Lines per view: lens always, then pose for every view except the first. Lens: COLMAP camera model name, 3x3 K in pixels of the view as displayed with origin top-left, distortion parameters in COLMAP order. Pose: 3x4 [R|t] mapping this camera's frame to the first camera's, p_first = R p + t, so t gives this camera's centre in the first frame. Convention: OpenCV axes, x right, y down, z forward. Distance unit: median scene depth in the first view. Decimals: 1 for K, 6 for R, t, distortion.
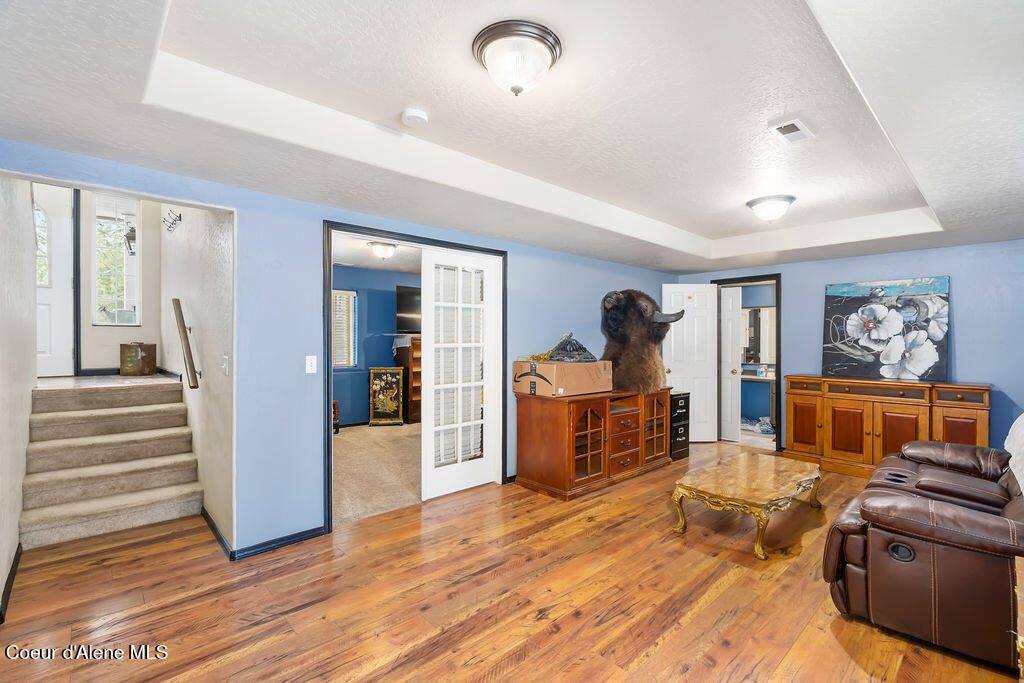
lens RADIAL K [[469.1, 0, 508.5], [0, 469.1, 340.0], [0, 0, 1]] dist [-0.005027, 0.001845]
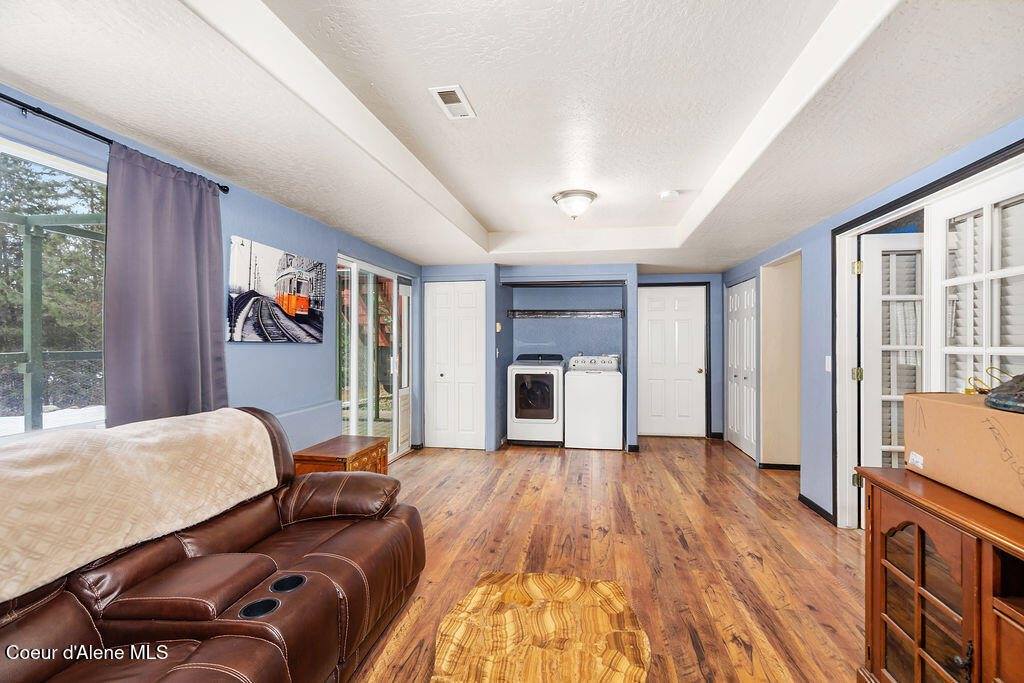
lens RADIAL K [[469.1, 0, 513.4], [0, 469.1, 341.5], [0, 0, 1]] dist [-0.005027, 0.001845]
pose [[-0.795285, -0.003853, -0.606224, 0.978178], [-0.003666, 0.999992, -0.001546, 0.005168], [0.606225, 0.000993, -0.795293, 1.657340]]
